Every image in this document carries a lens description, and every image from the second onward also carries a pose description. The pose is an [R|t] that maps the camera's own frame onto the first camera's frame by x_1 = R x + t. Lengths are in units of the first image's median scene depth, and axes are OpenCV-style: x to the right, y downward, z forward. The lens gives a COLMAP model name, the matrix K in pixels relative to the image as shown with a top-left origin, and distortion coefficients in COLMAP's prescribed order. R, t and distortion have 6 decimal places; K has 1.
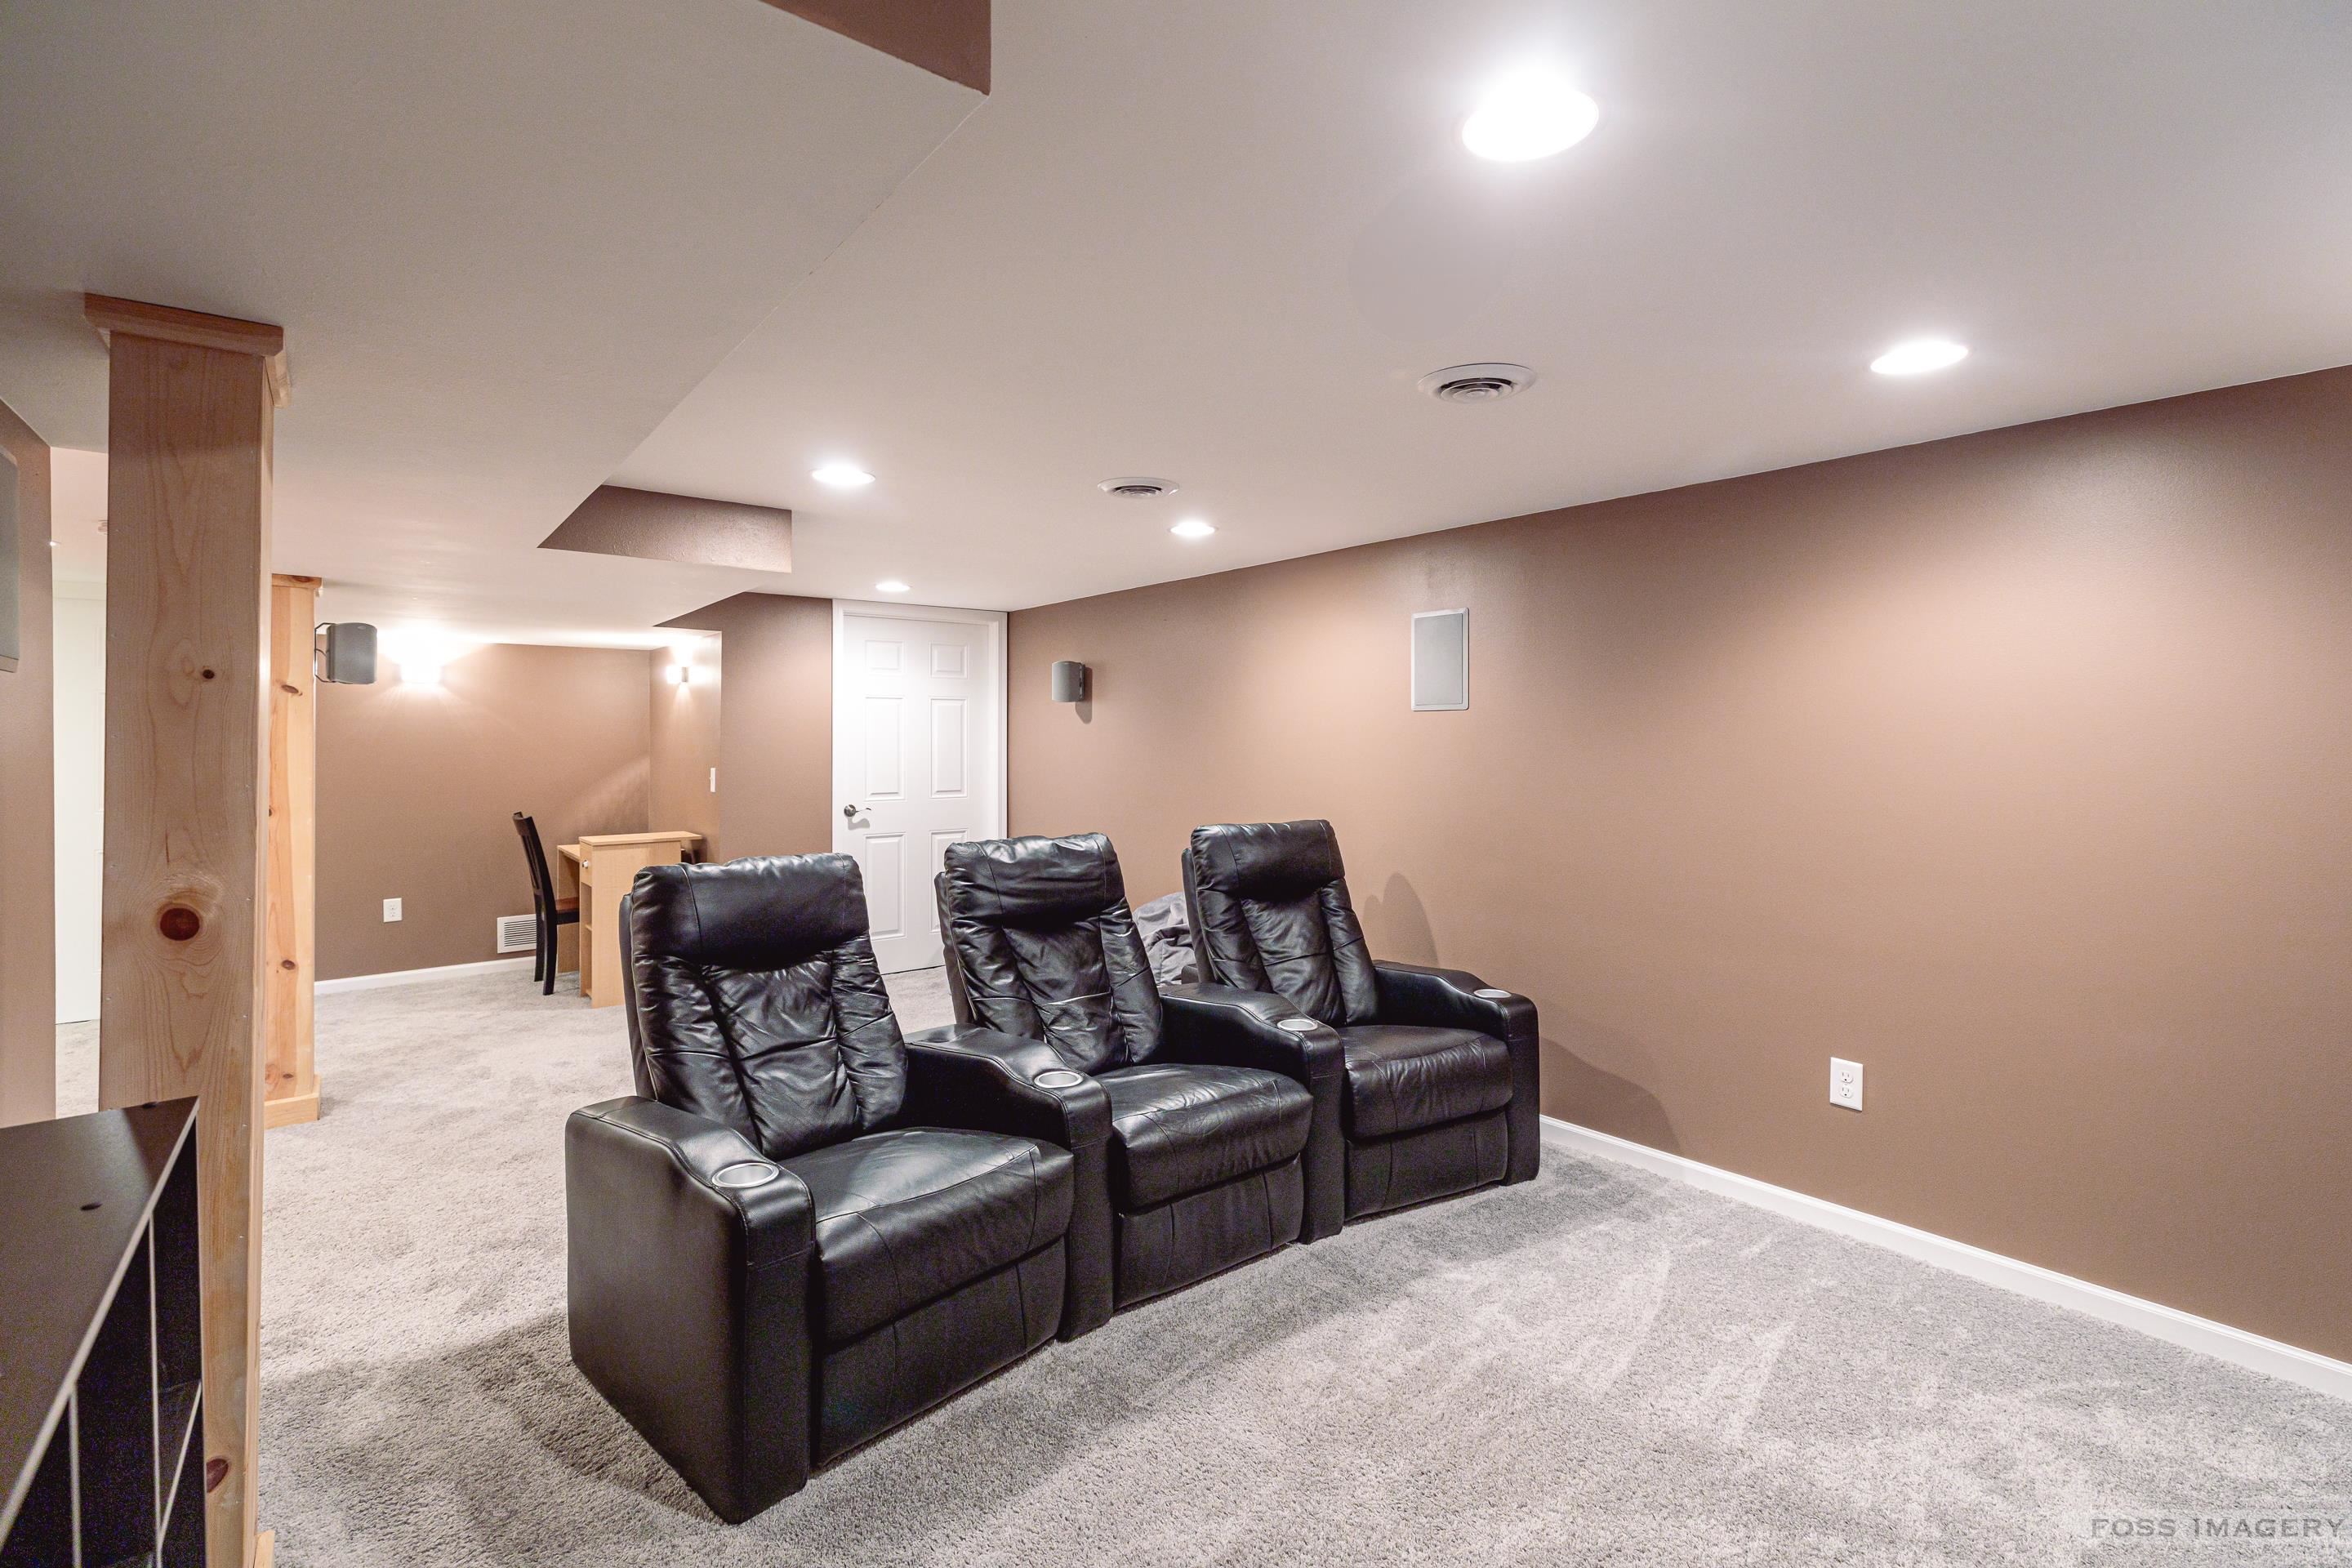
lens RADIAL K [[1072.4, 0, 1184.8], [0, 1072.4, 745.4], [0, 0, 1]] dist [0.003121, -0.000511]
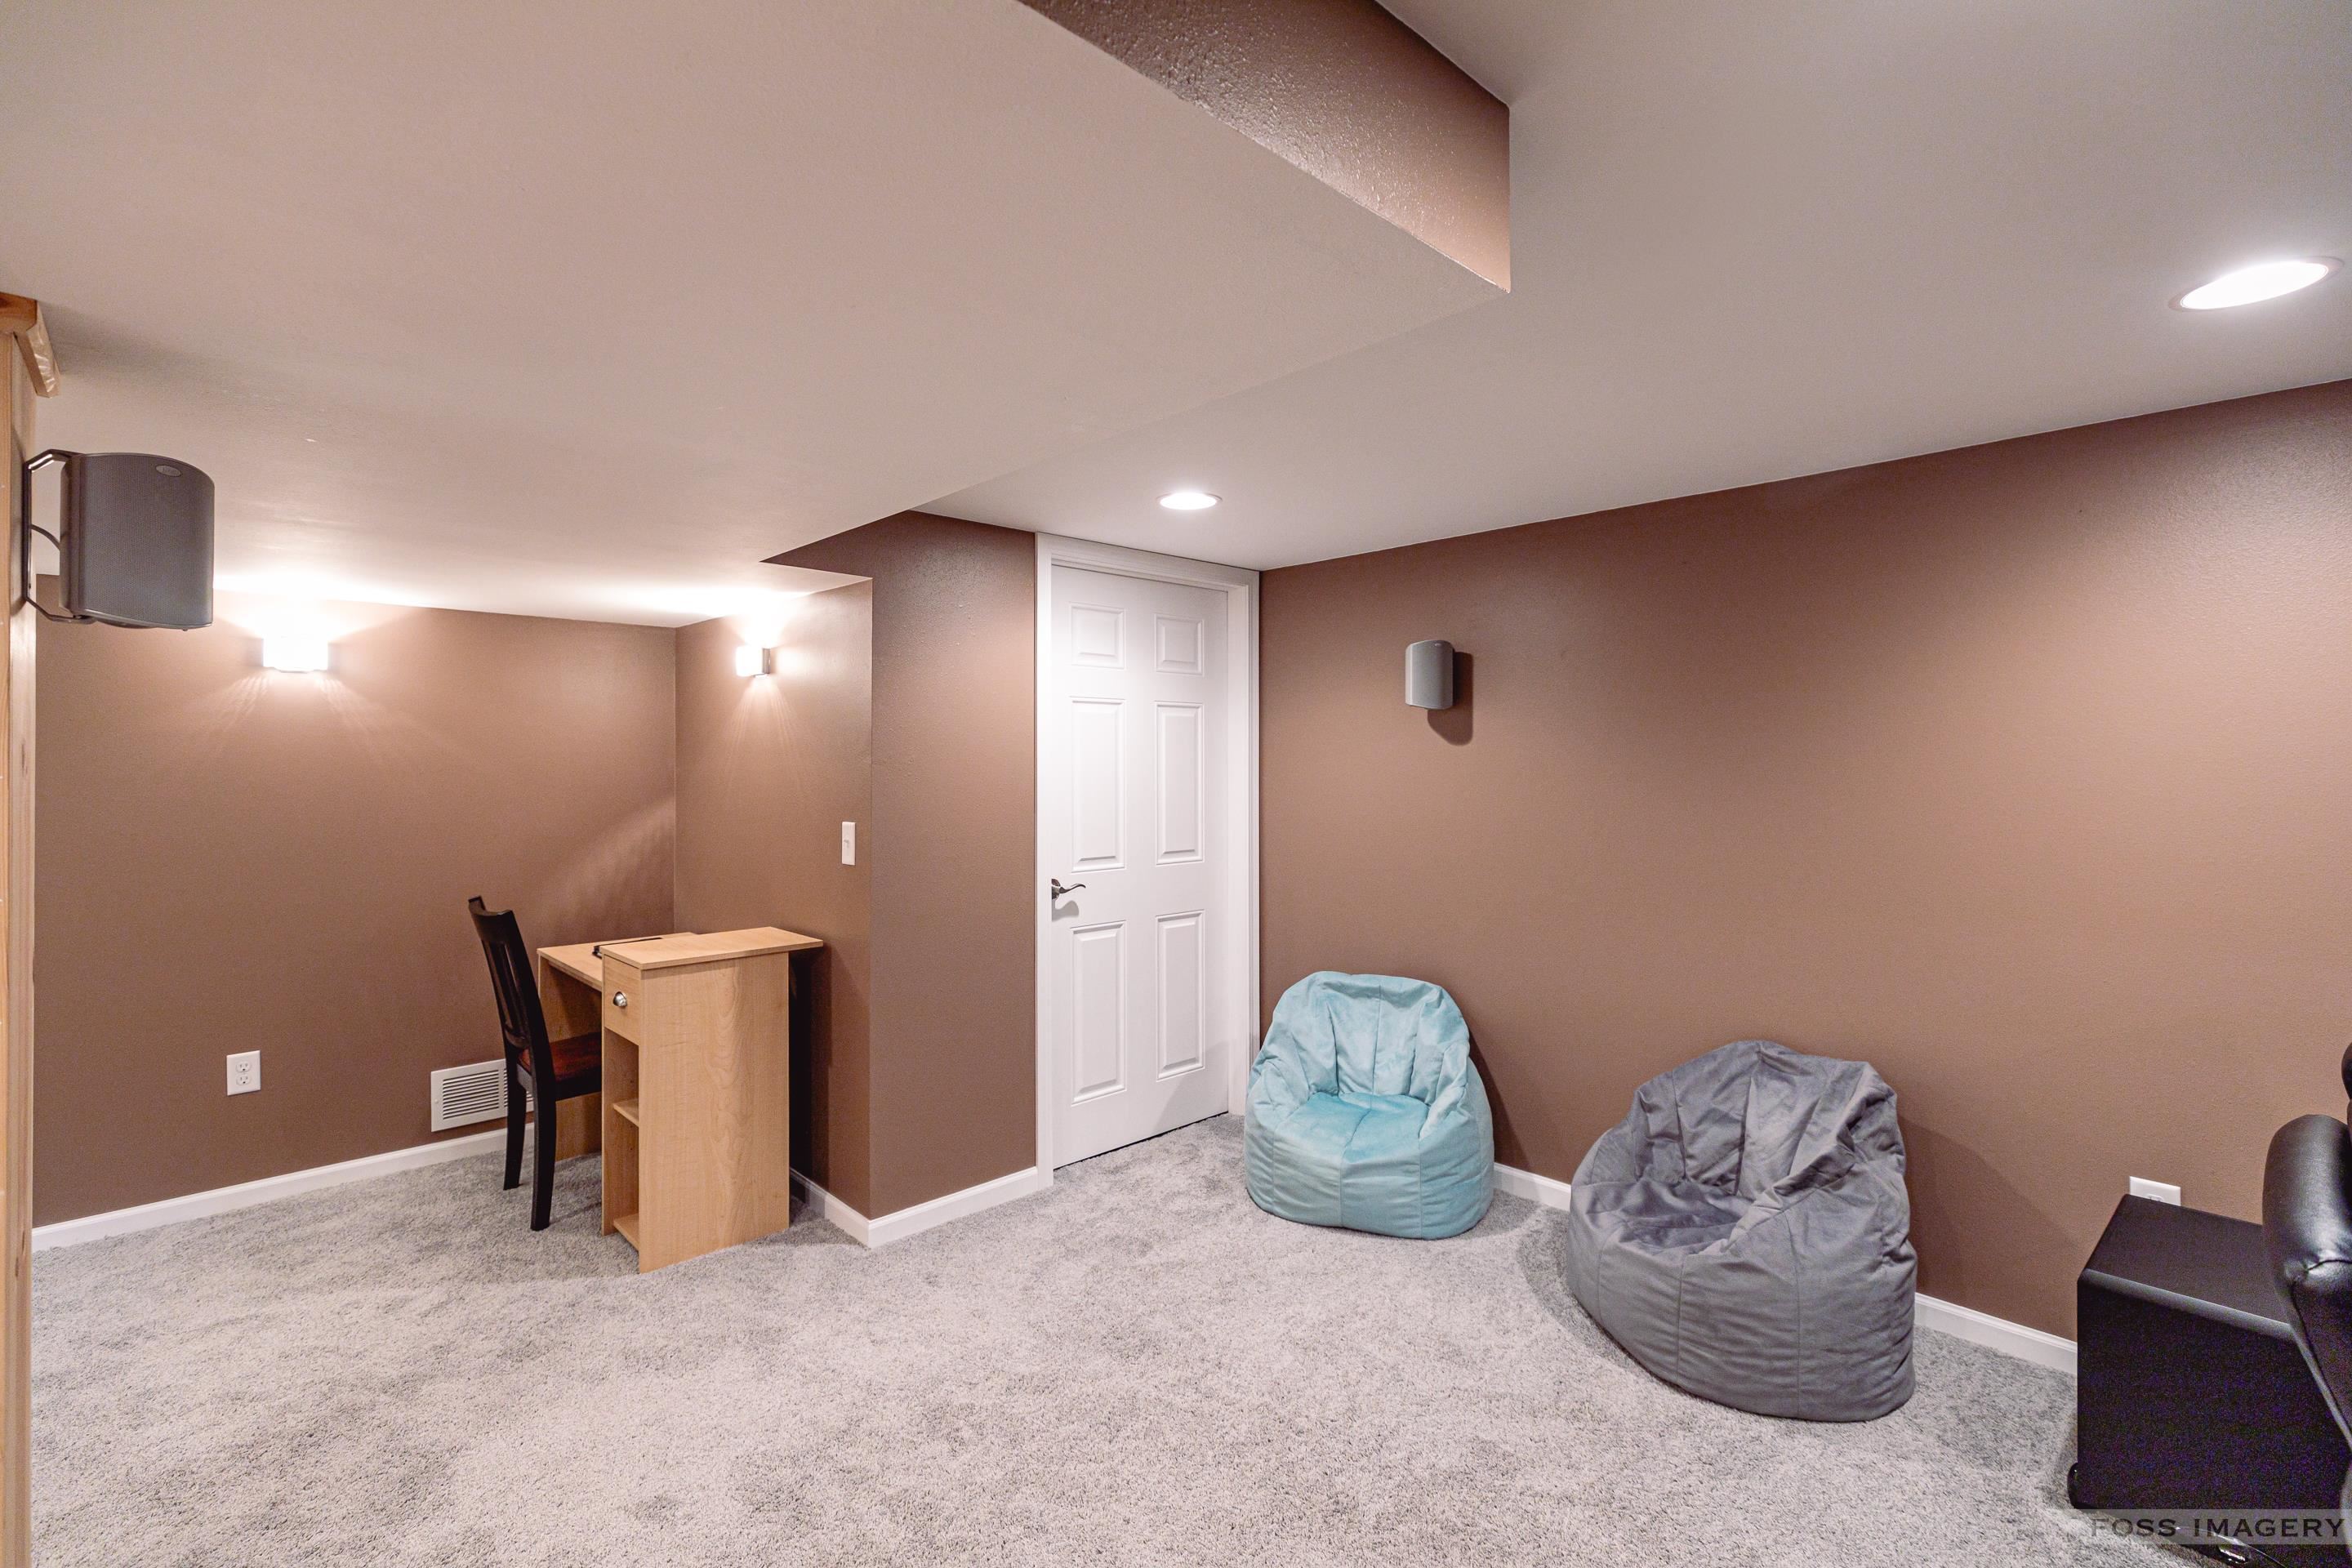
lens RADIAL K [[1072.4, 0, 1167.3], [0, 1072.4, 765.8], [0, 0, 1]] dist [0.003121, -0.000511]
pose [[0.996669, -0.000264, 0.081553, -0.297343], [0.000123, 0.999998, 0.001736, -0.009340], [-0.081553, -0.001720, 0.996667, 0.394887]]
